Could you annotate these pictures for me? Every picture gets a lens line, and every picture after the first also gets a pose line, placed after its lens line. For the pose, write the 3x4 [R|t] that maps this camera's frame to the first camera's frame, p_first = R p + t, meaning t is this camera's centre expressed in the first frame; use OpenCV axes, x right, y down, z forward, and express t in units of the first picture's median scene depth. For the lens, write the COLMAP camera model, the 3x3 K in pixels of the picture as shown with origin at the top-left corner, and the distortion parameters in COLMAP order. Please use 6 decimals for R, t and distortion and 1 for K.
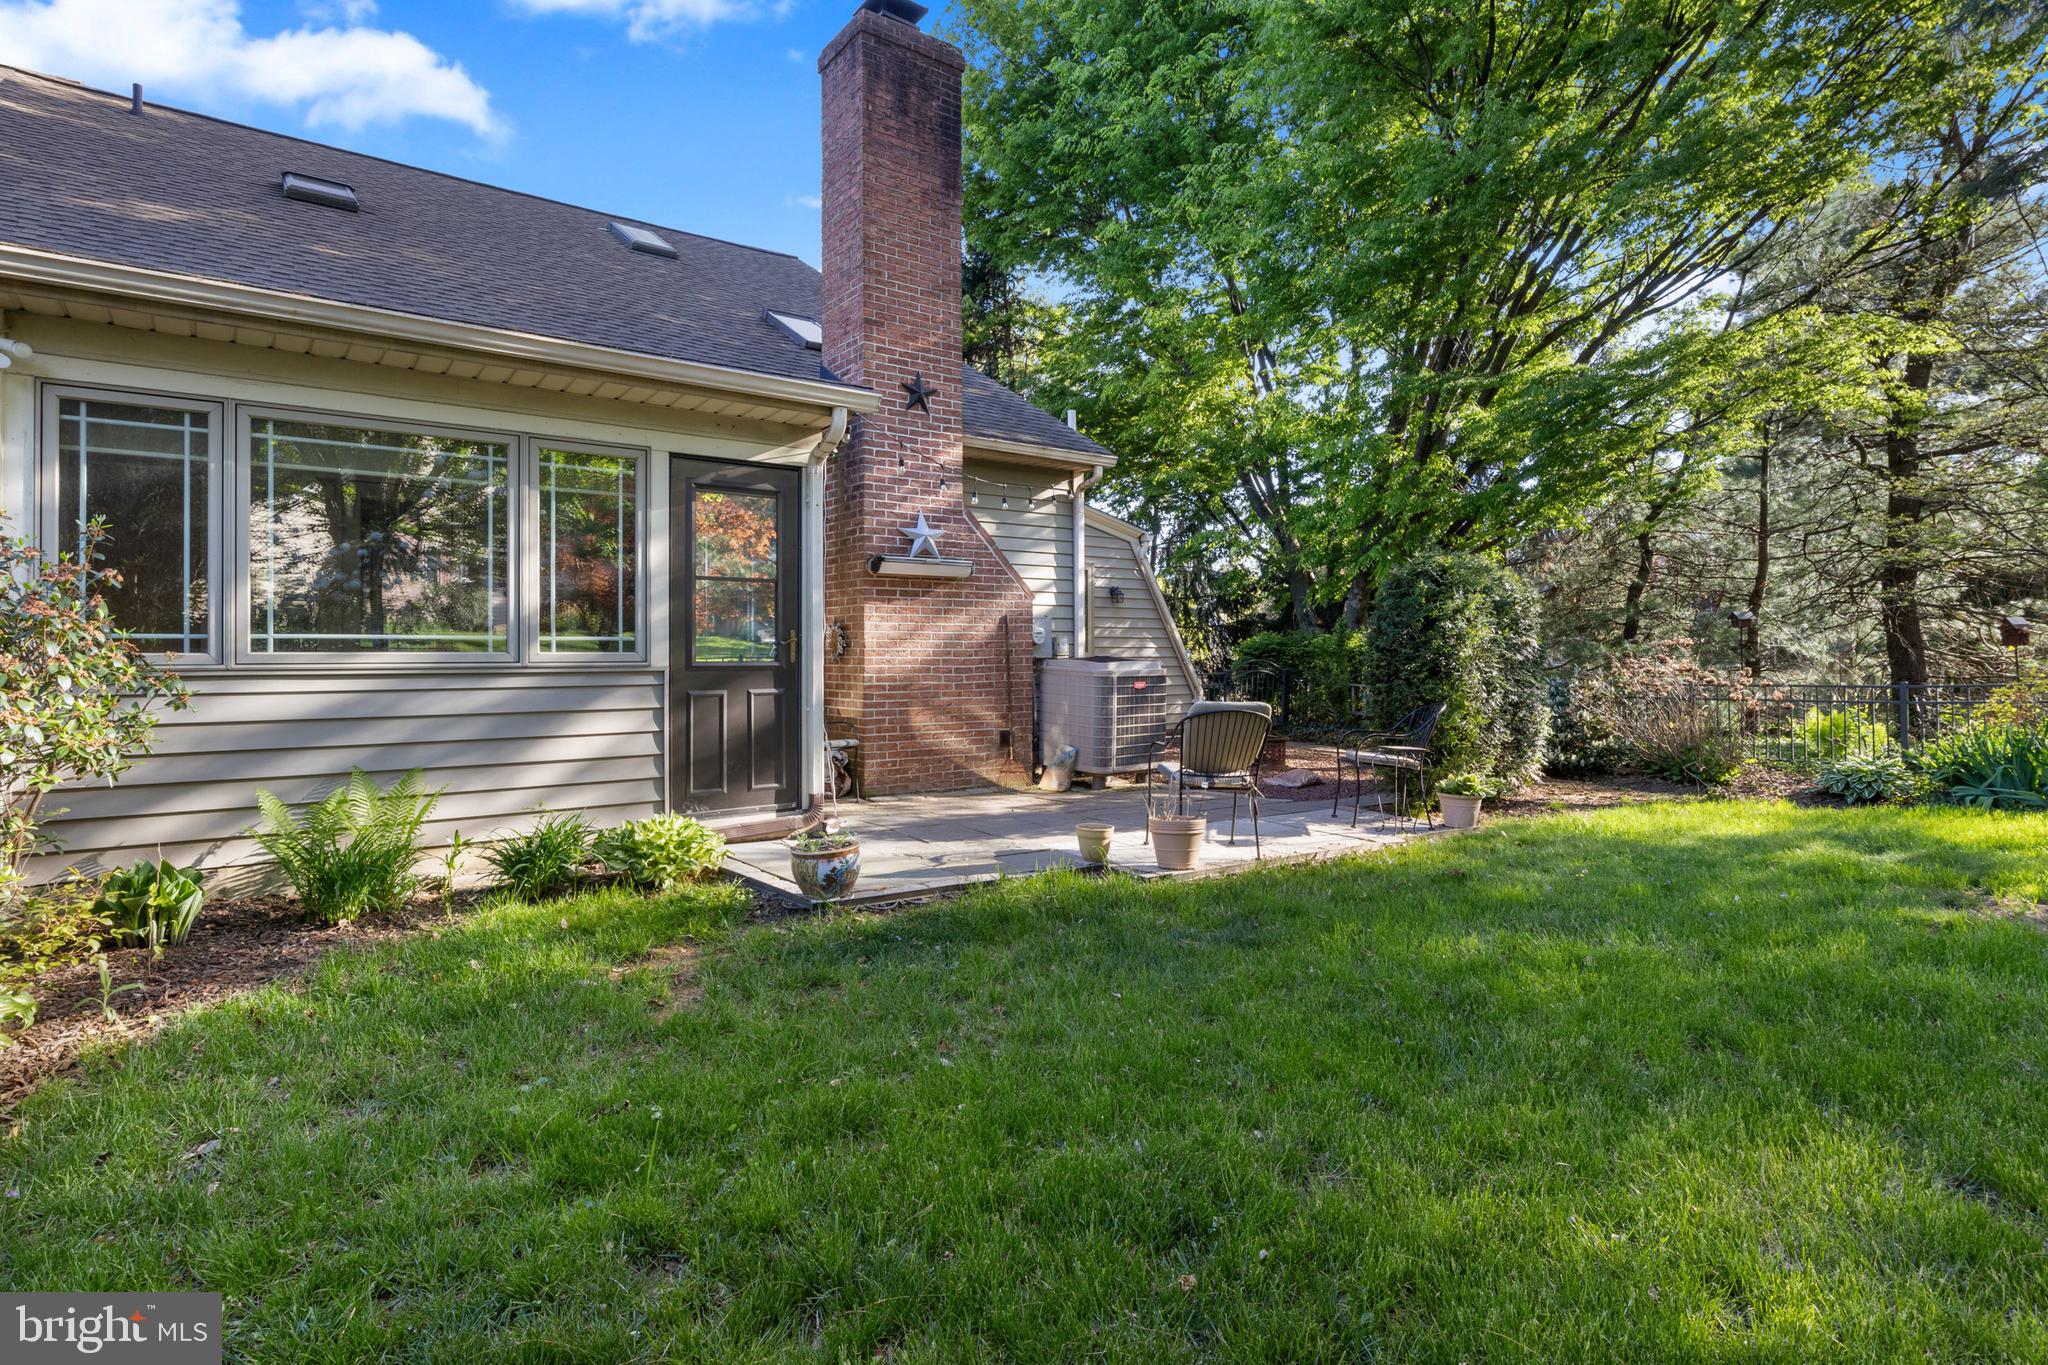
lens RADIAL K [[1029.4, 0, 1018.9], [0, 1029.4, 672.0], [0, 0, 1]] dist [-0.007027, -0.000994]
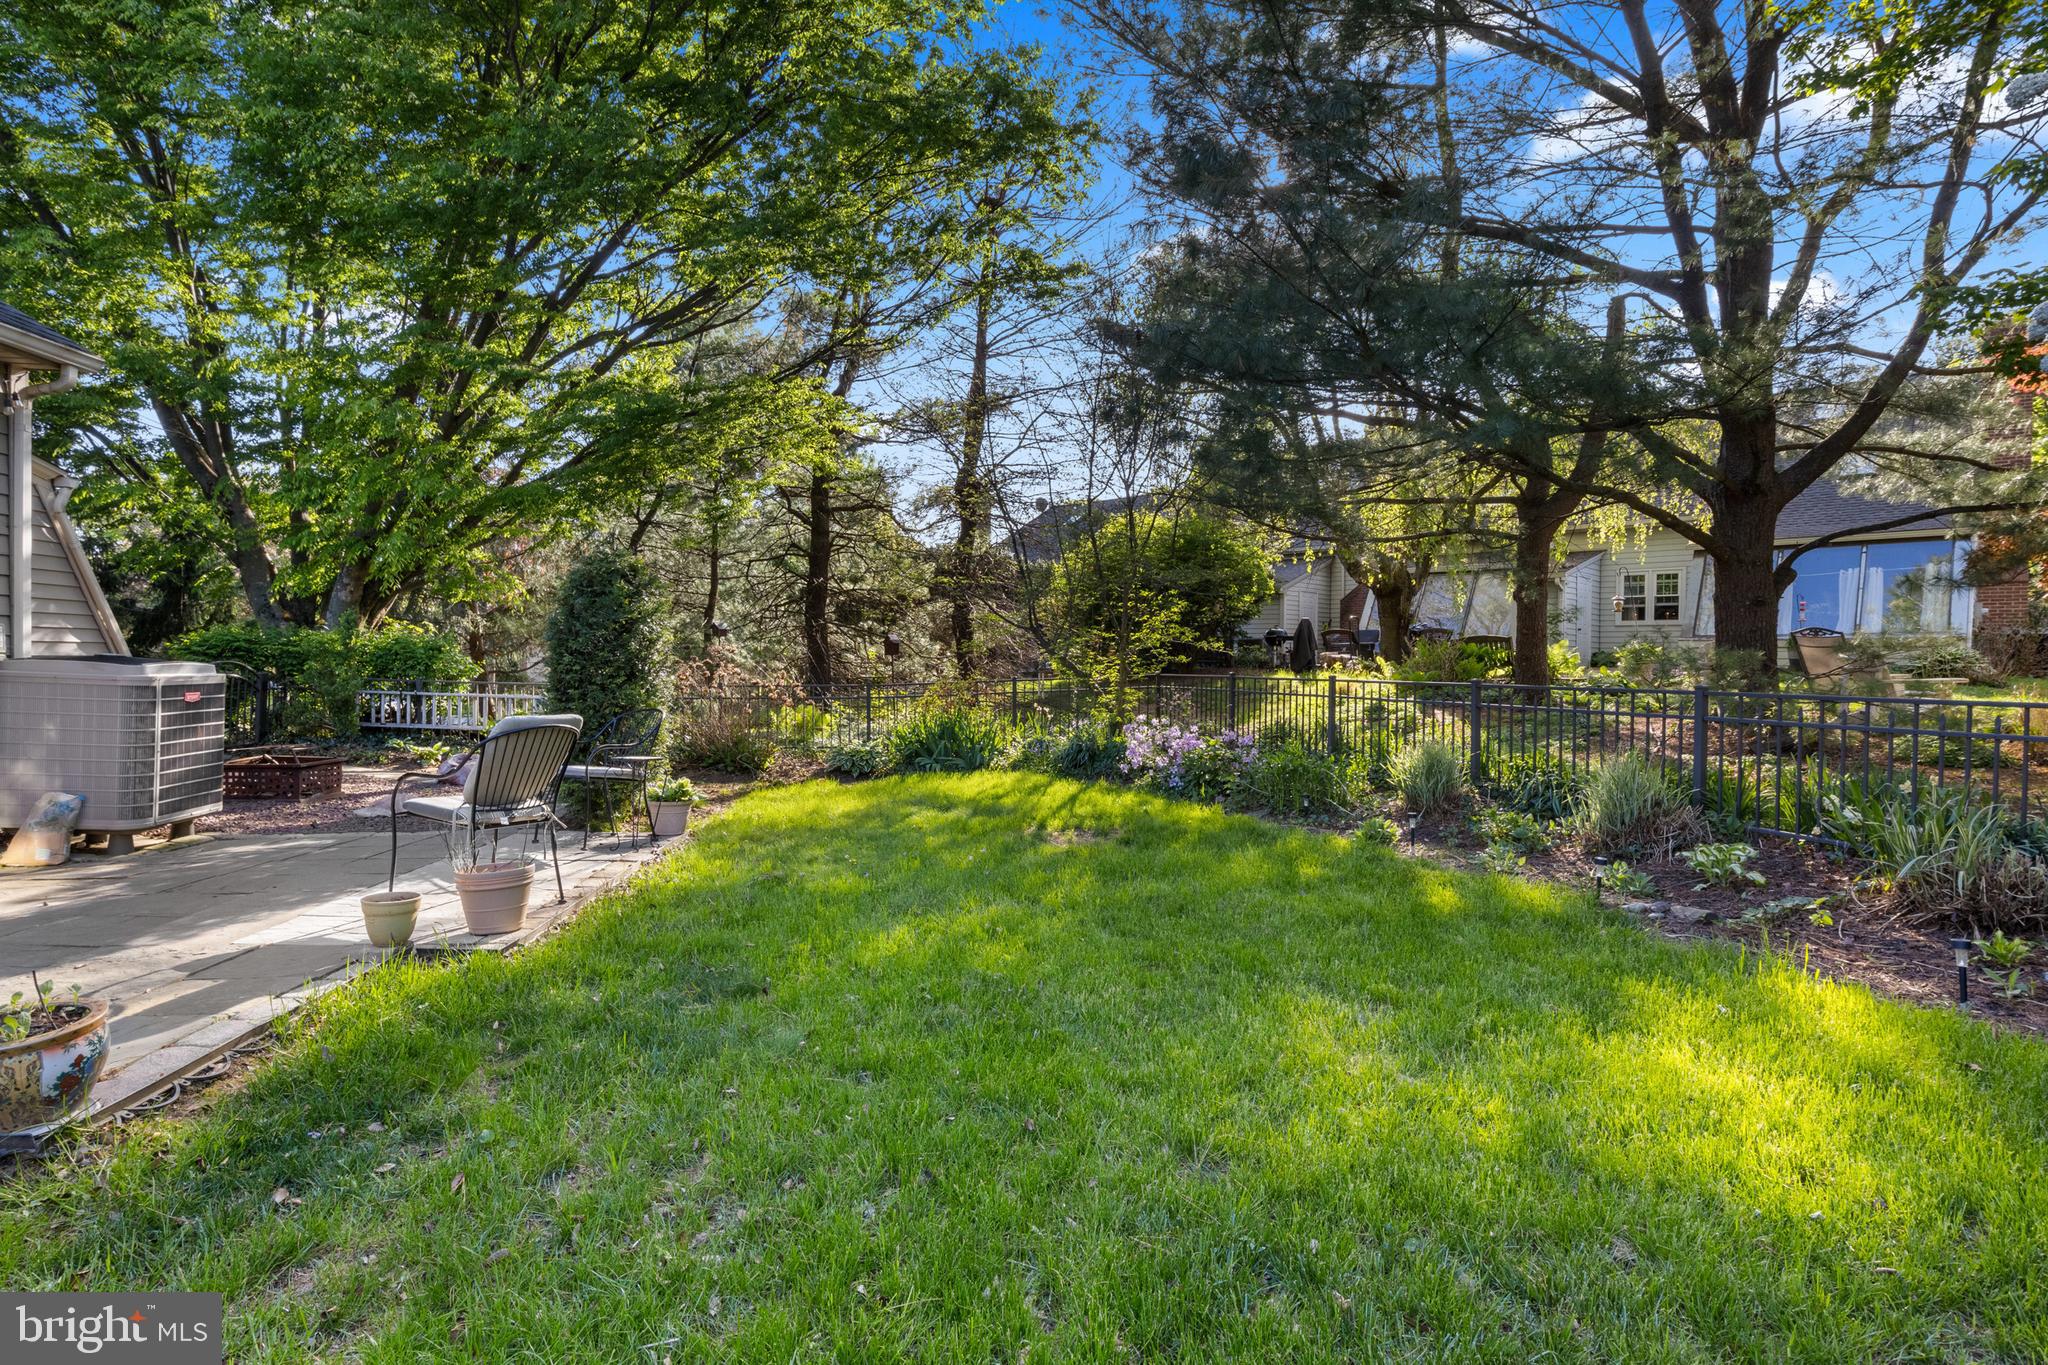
lens RADIAL K [[1029.4, 0, 1014.5], [0, 1029.4, 687.7], [0, 0, 1]] dist [-0.007027, -0.000994]
pose [[0.536183, -0.013135, 0.844000, -0.185643], [0.002348, 0.999898, 0.014069, -0.002235], [-0.844099, -0.005562, 0.536159, 0.163217]]
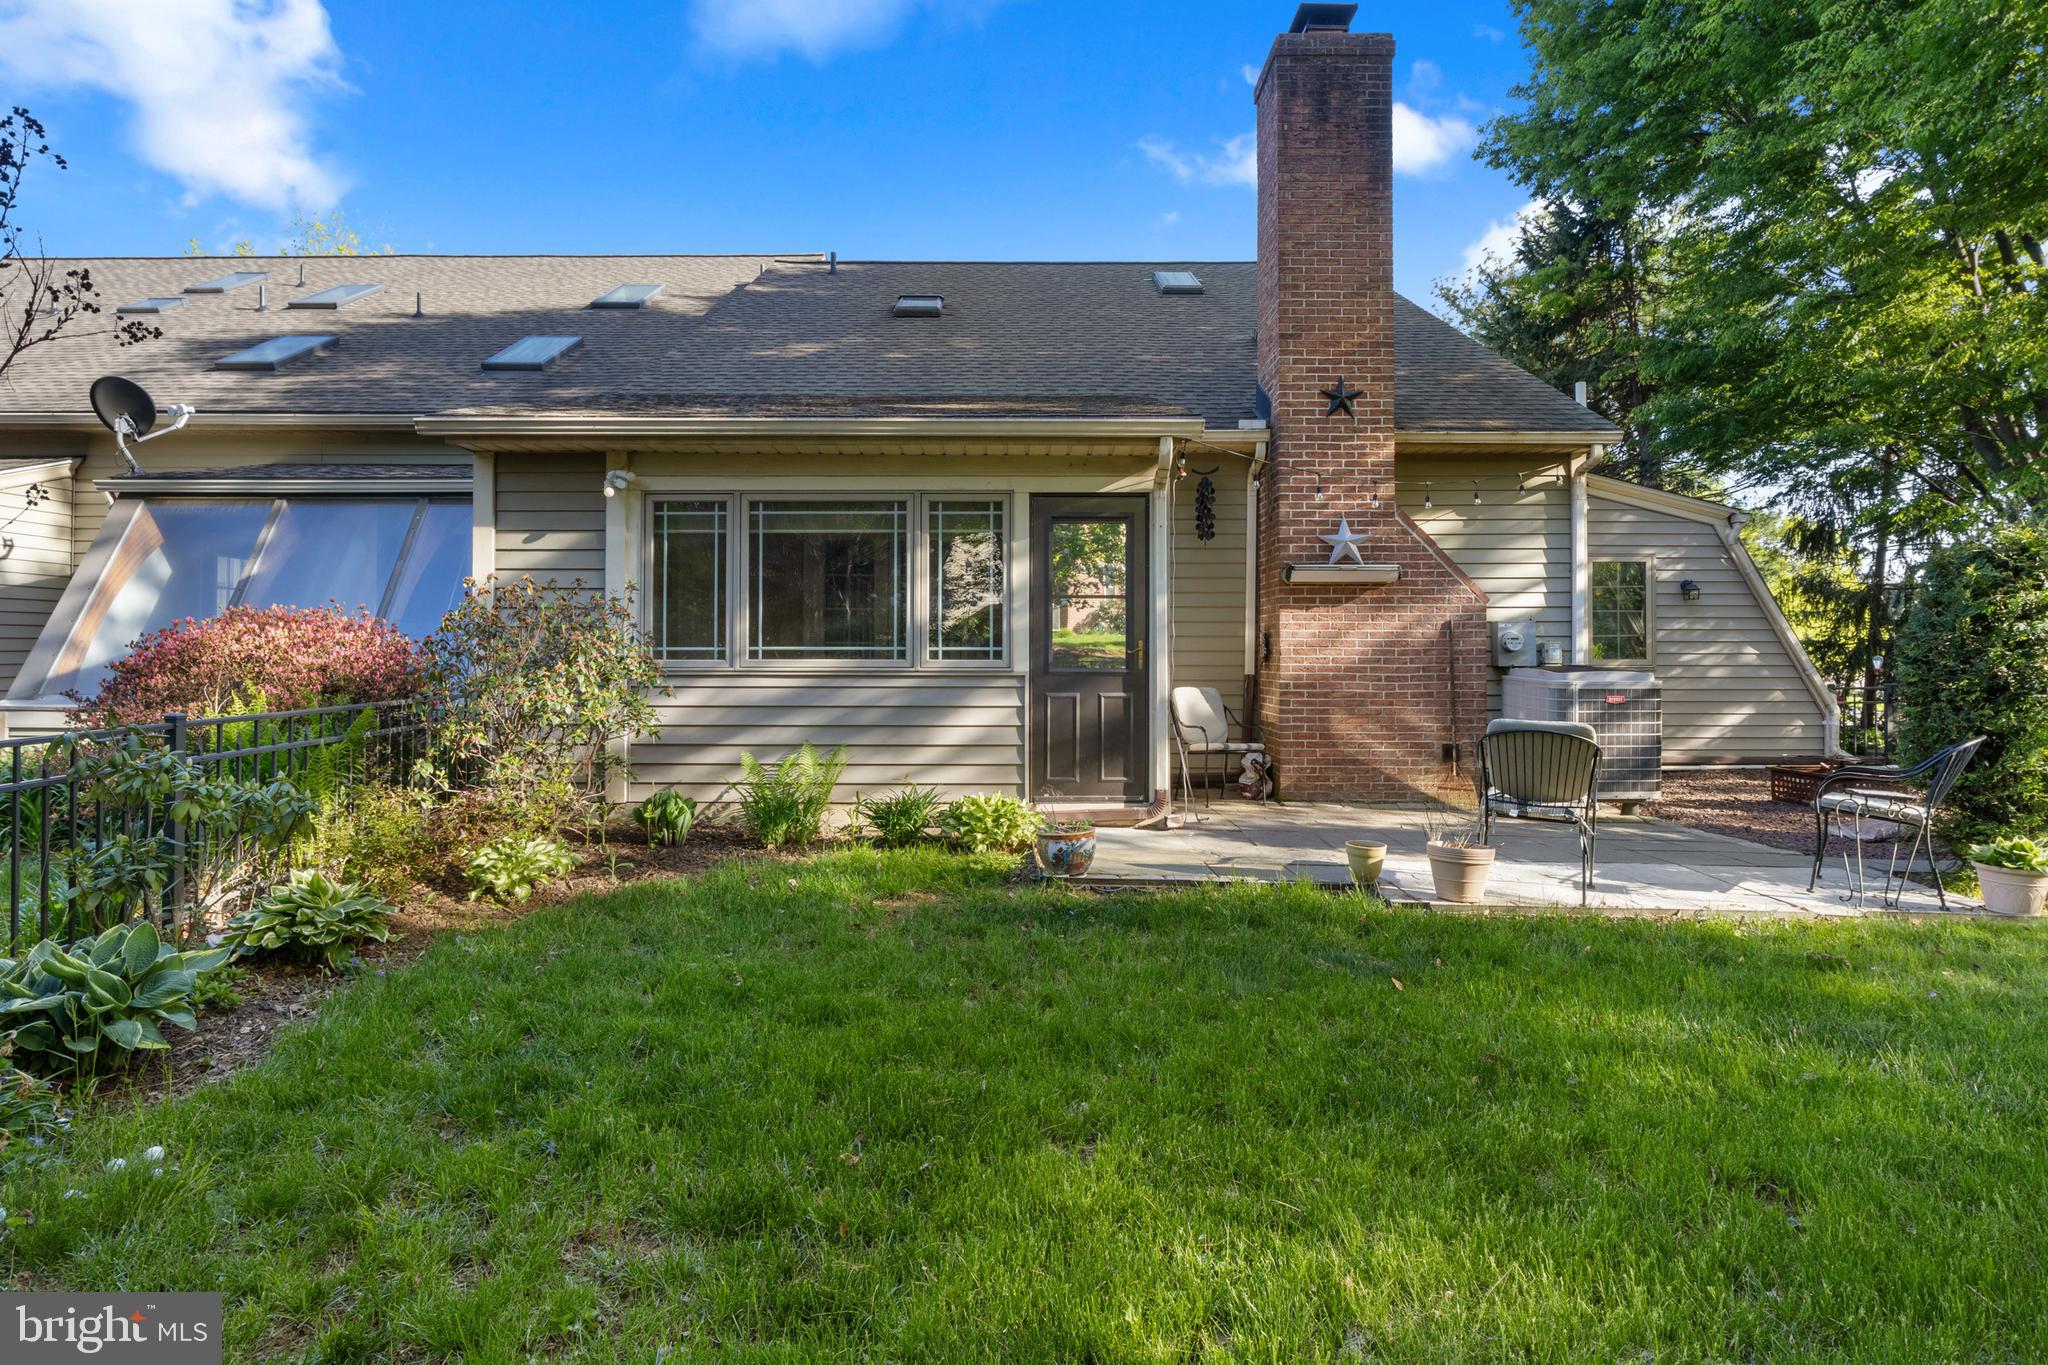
lens RADIAL K [[1029.4, 0, 1007.0], [0, 1029.4, 670.7], [0, 0, 1]] dist [-0.007027, -0.000994]
pose [[0.800302, 0.012079, -0.599476, 0.242137], [-0.013708, 0.999904, 0.001846, -0.005819], [0.599441, 0.006741, 0.800391, 0.017282]]
